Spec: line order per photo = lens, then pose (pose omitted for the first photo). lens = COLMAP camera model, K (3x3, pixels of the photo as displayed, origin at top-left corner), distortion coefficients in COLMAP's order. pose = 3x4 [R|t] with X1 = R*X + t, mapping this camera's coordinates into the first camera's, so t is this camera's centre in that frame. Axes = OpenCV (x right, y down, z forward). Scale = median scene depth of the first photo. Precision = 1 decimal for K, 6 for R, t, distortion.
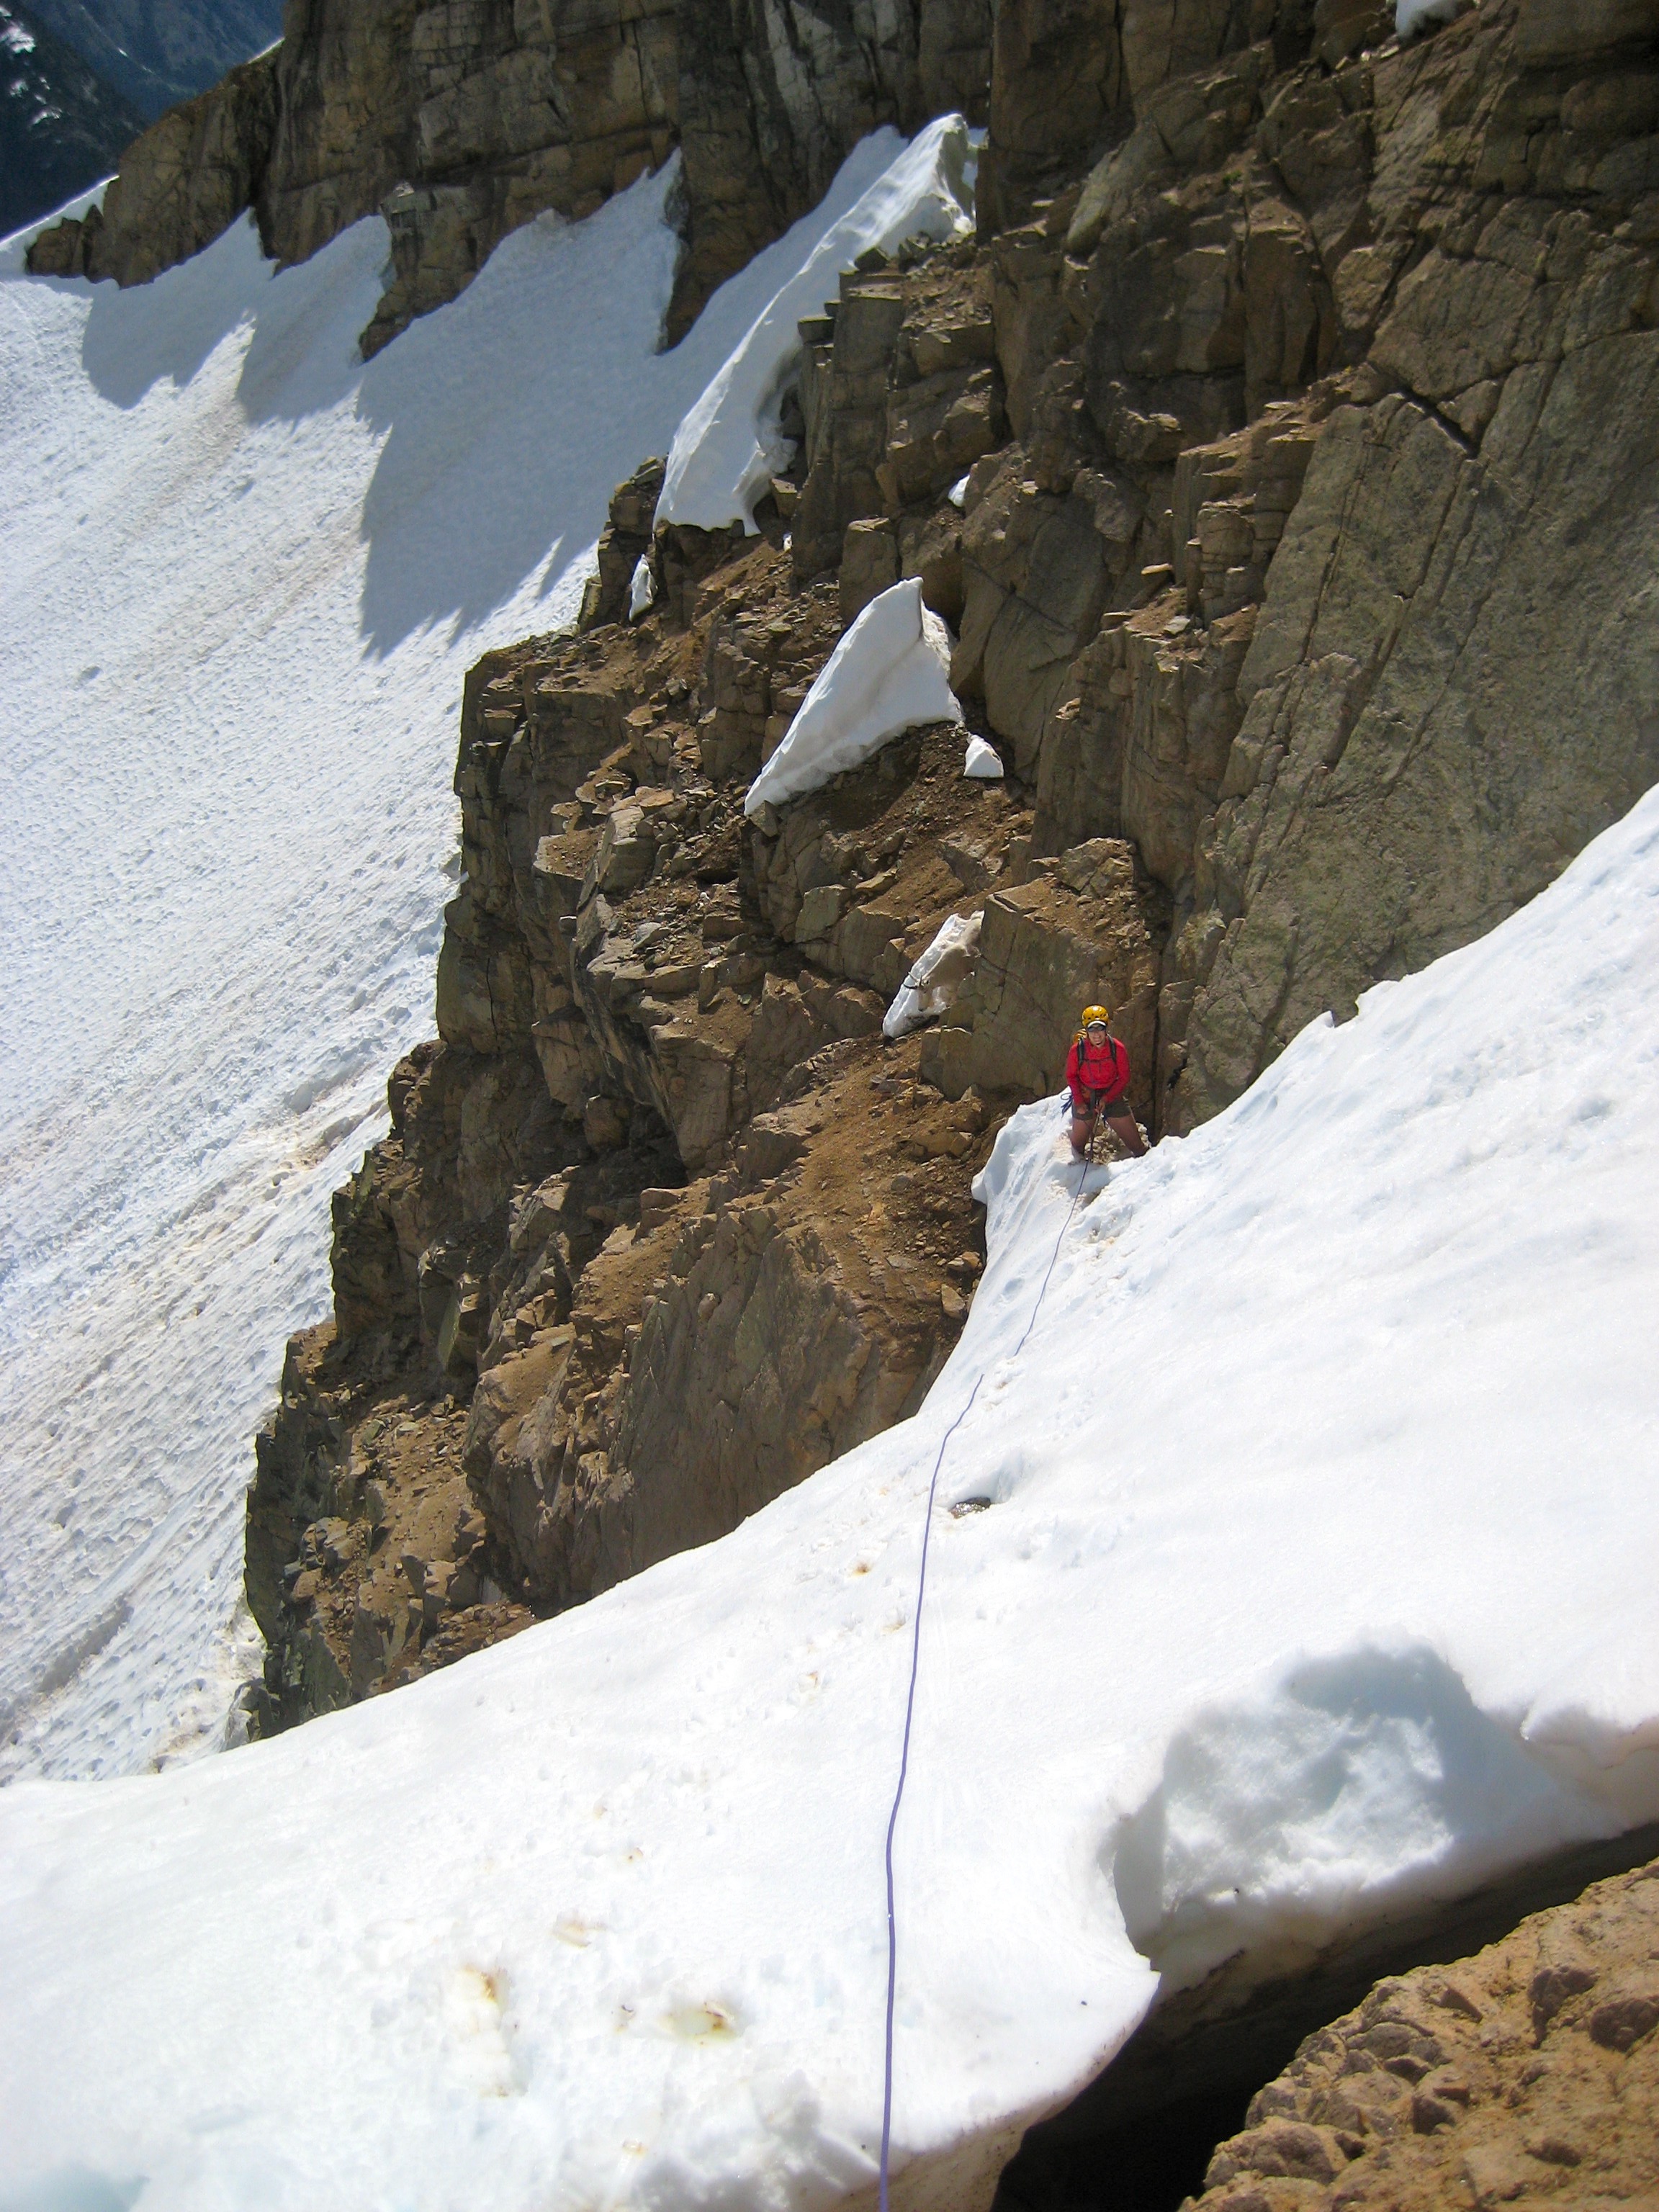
lens RADIAL K [[2357.7, 0, 829.5], [0, 2357.7, 1106.0], [0, 0, 1]] dist [-0.147207, 0.266925]
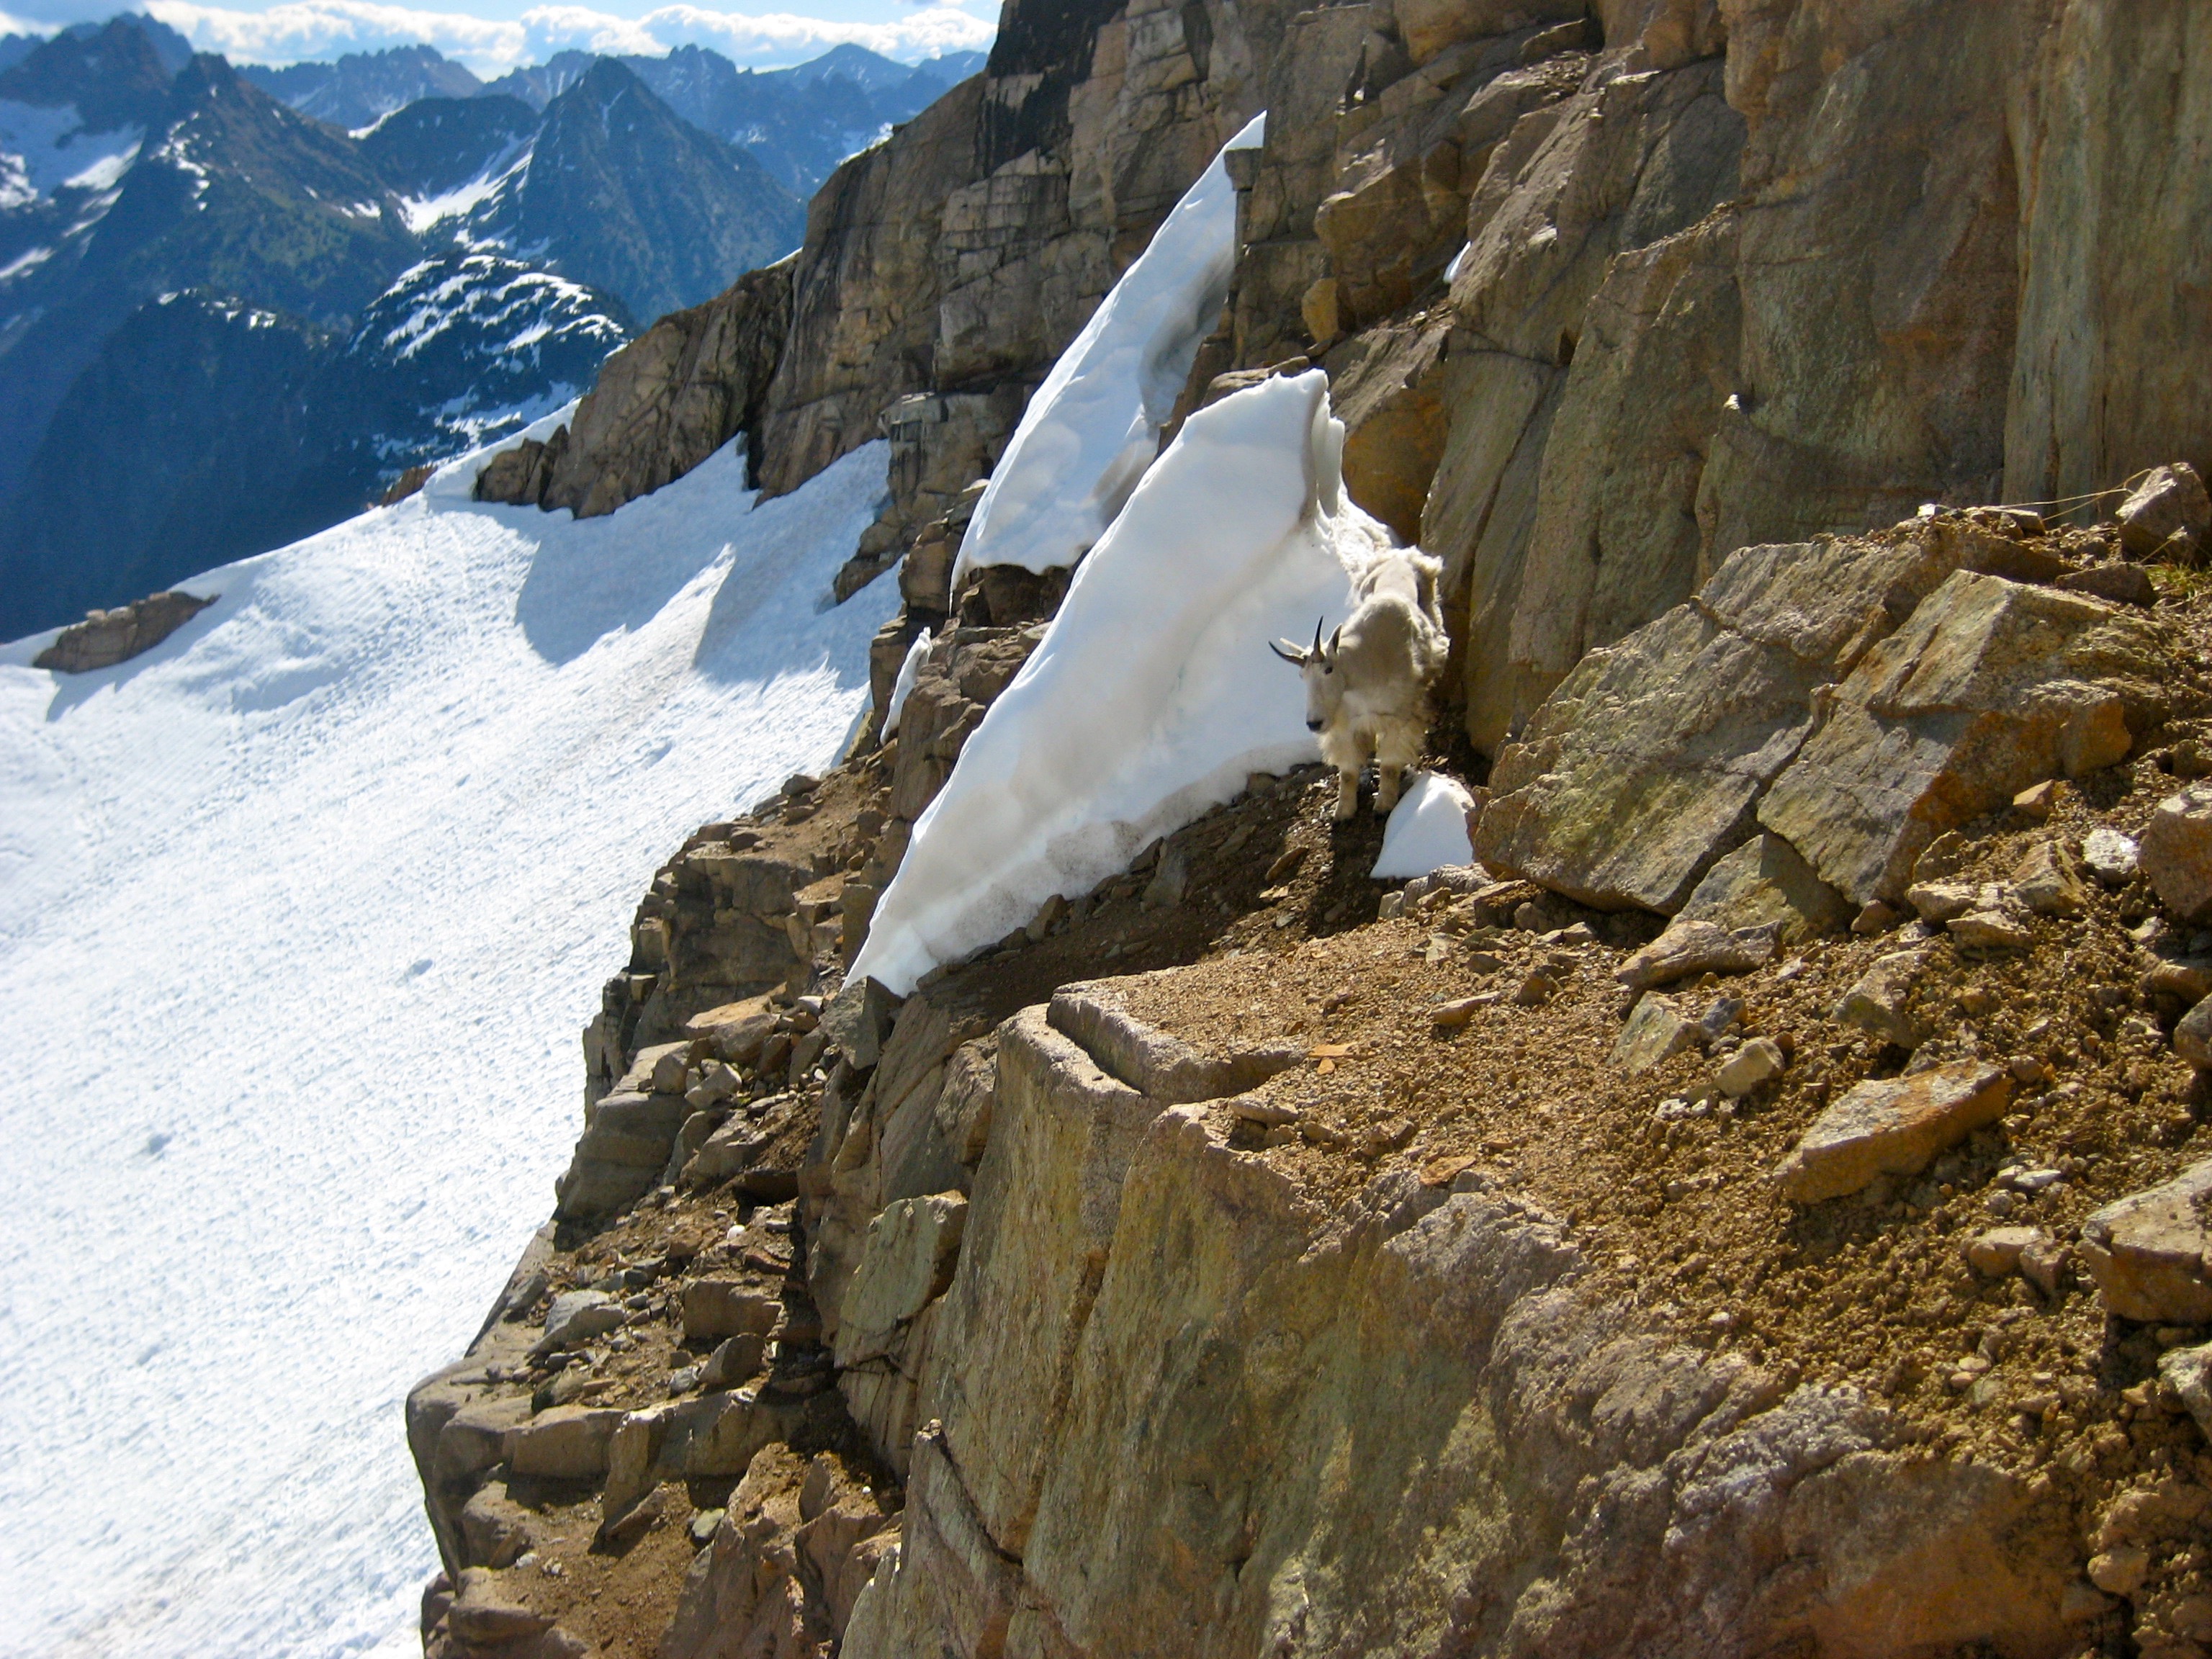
lens RADIAL K [[2808.9, 0, 1106.0], [0, 2808.9, 829.5], [0, 0, 1]] dist [-0.112447, 0.077446]
pose [[0.988262, 0.076129, -0.132448, 0.016826], [-0.109860, 0.956607, -0.269876, -0.009814], [0.106155, 0.281259, 0.953742, 0.149932]]
